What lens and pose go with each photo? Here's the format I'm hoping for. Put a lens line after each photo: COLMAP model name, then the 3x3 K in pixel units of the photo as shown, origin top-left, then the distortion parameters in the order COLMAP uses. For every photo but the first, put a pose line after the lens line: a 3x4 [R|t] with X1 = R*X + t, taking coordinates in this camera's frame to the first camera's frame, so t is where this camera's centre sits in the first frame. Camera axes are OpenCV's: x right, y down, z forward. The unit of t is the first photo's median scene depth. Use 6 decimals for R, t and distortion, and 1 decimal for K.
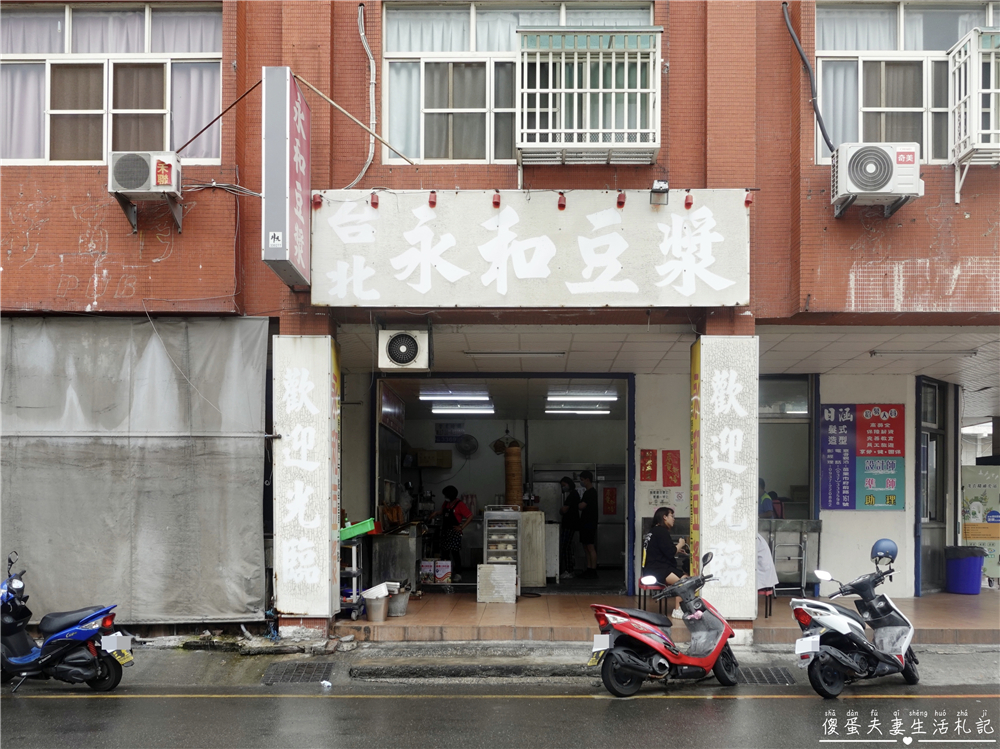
lens RADIAL K [[950.6, 0, 500.0], [0, 950.6, 402.3], [0, 0, 1]] dist [0.001471, -0.000124]
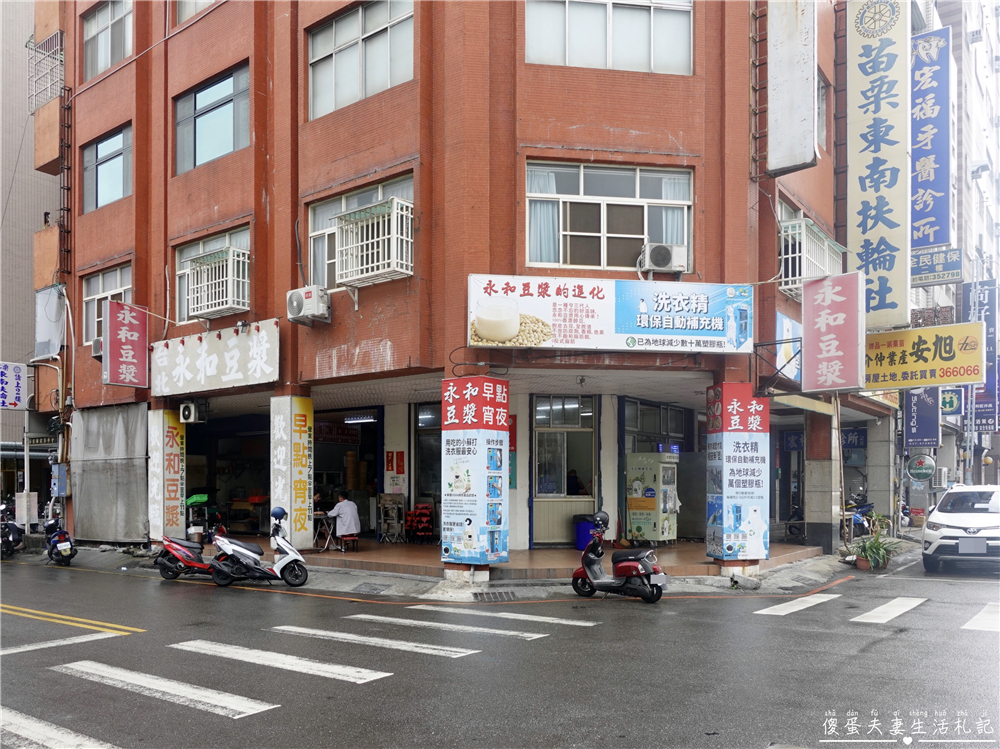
lens RADIAL K [[777.3, 0, 500.0], [0, 777.3, 374.5], [0, 0, 1]] dist [0.009919, 0.000026]
pose [[0.815069, -0.088004, -0.572640, 1.470052], [0.072798, 0.996119, -0.049467, -0.006255], [0.574771, -0.001368, 0.818313, 0.001001]]
